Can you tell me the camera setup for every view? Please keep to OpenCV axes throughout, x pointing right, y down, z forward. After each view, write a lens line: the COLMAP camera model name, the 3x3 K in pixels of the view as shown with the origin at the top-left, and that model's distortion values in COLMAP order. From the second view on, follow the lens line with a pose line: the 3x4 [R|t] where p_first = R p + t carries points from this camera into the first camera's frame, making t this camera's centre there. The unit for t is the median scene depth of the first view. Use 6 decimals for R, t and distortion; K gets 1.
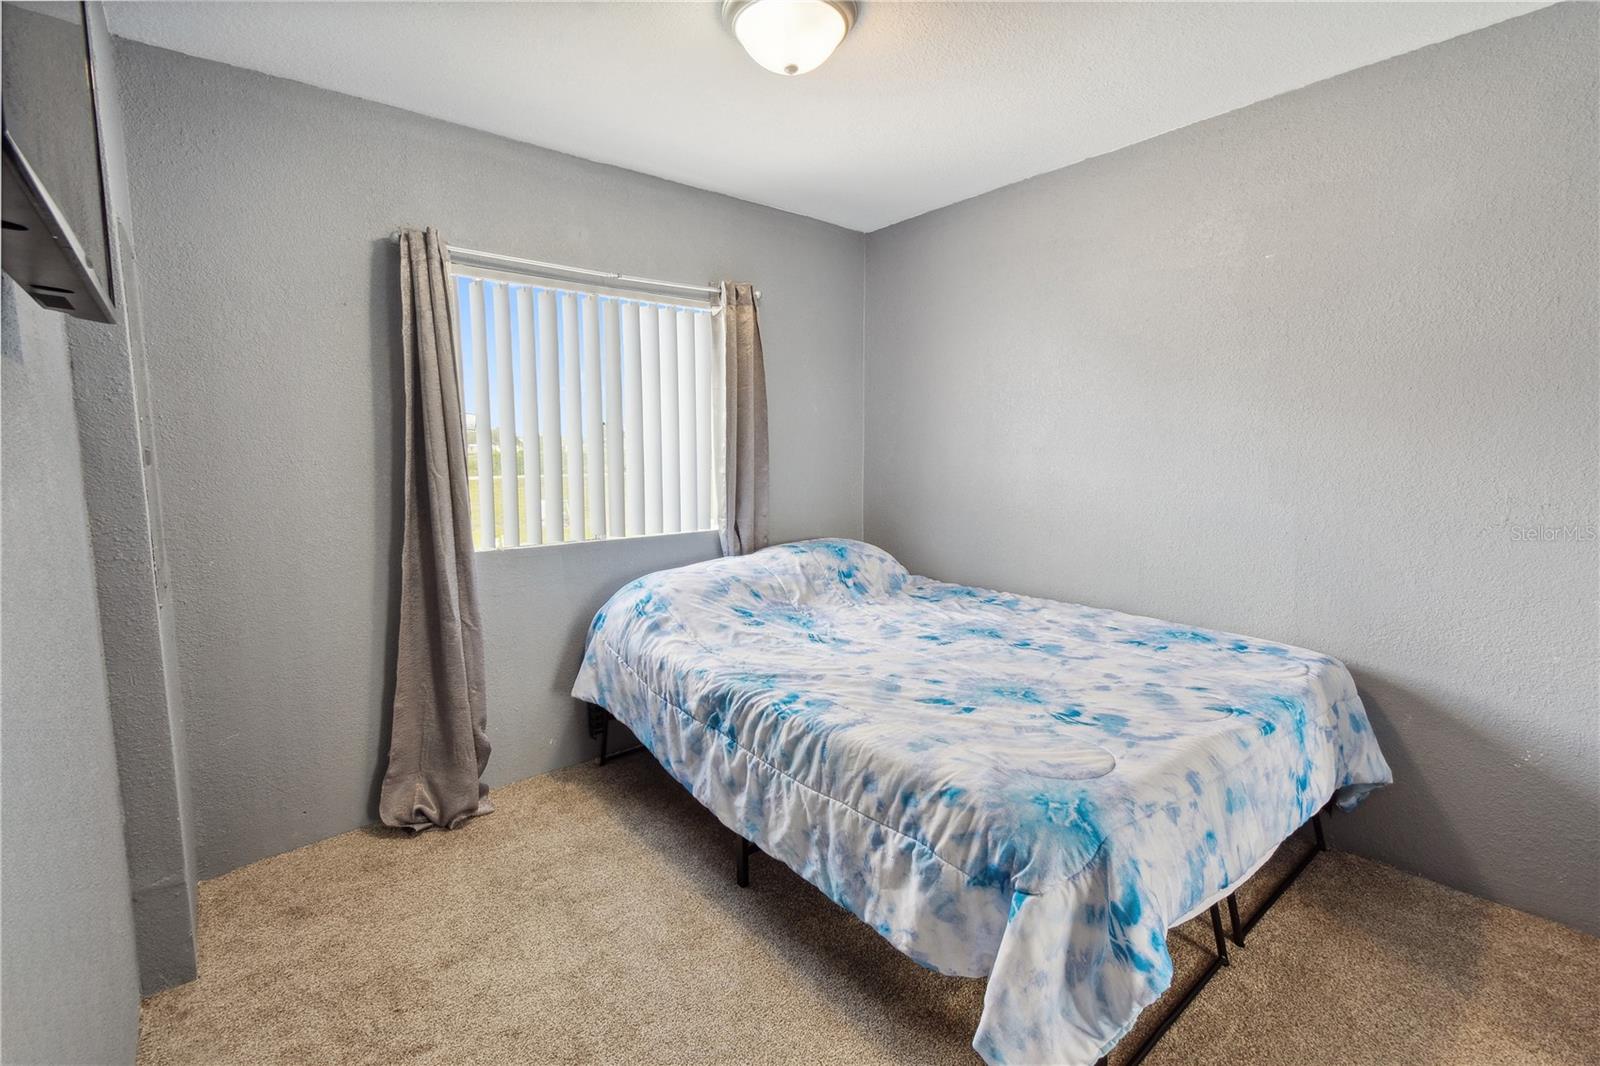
lens RADIAL K [[716.5, 0, 800.0], [0, 716.5, 533.0], [0, 0, 1]] dist [-0.000640, -0.000109]
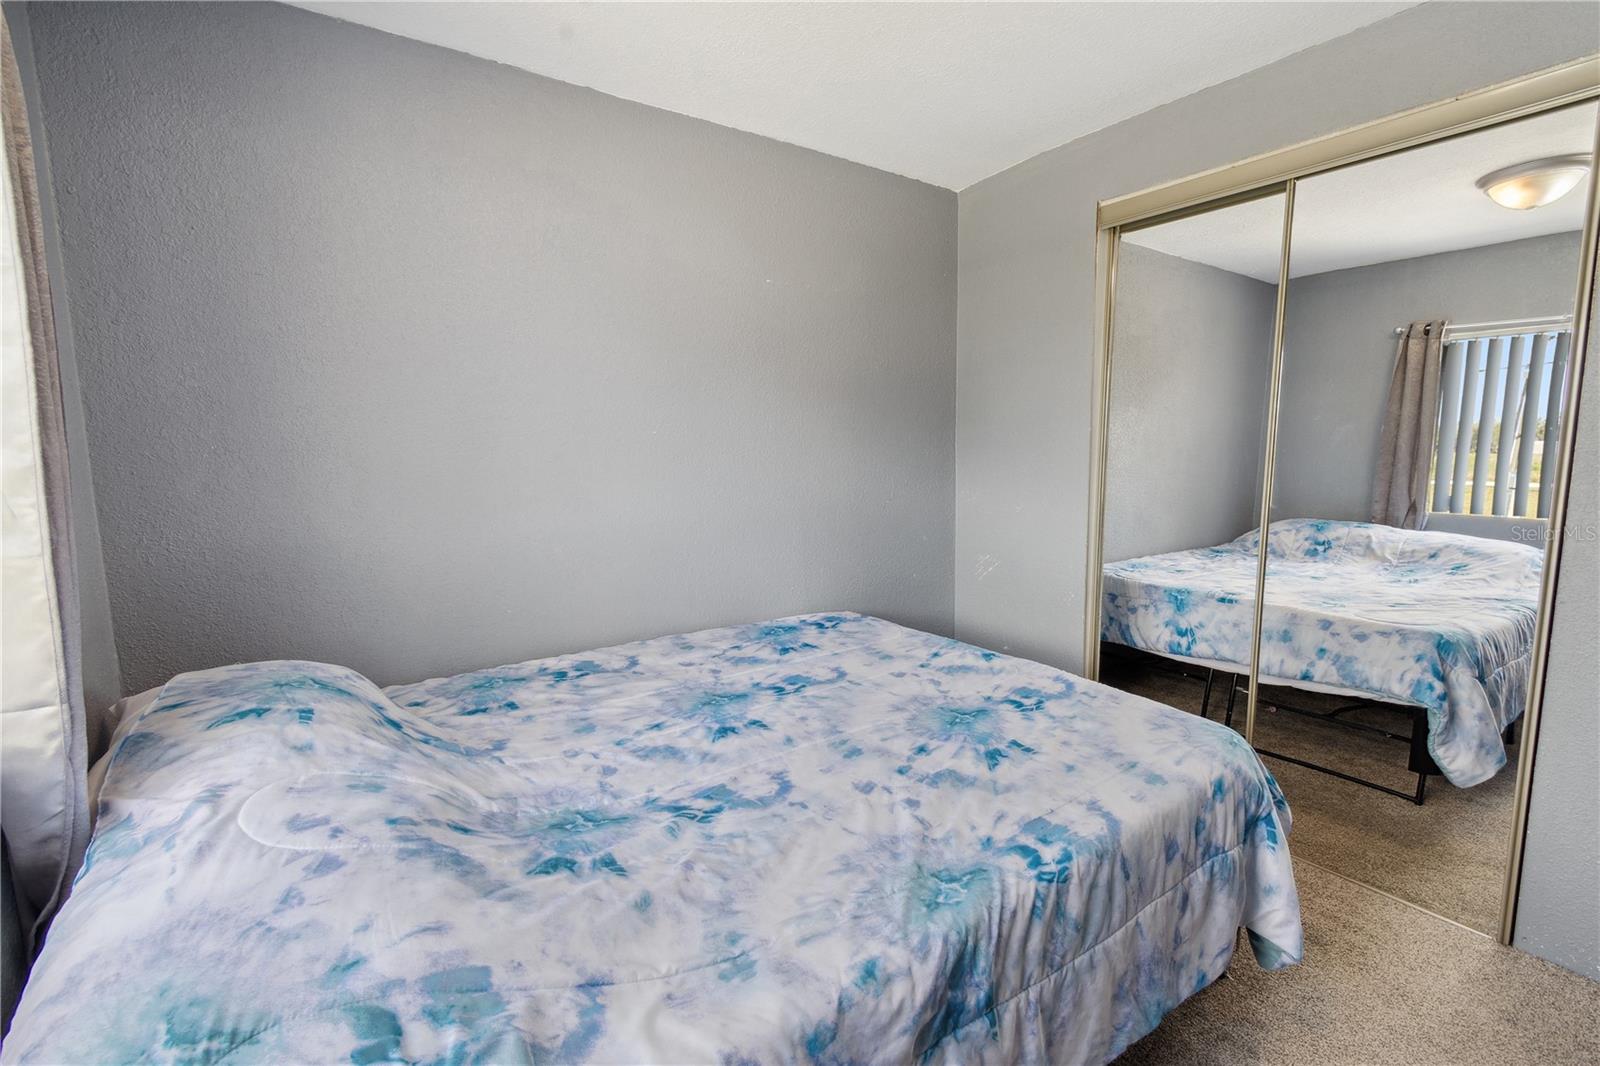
lens RADIAL K [[716.5, 0, 800.0], [0, 716.5, 533.0], [0, 0, 1]] dist [-0.000640, -0.000109]
pose [[0.077797, -0.124962, 0.989107, -0.605499], [0.122117, 0.985837, 0.114944, -0.144391], [-0.989462, 0.111844, 0.091956, 1.080208]]
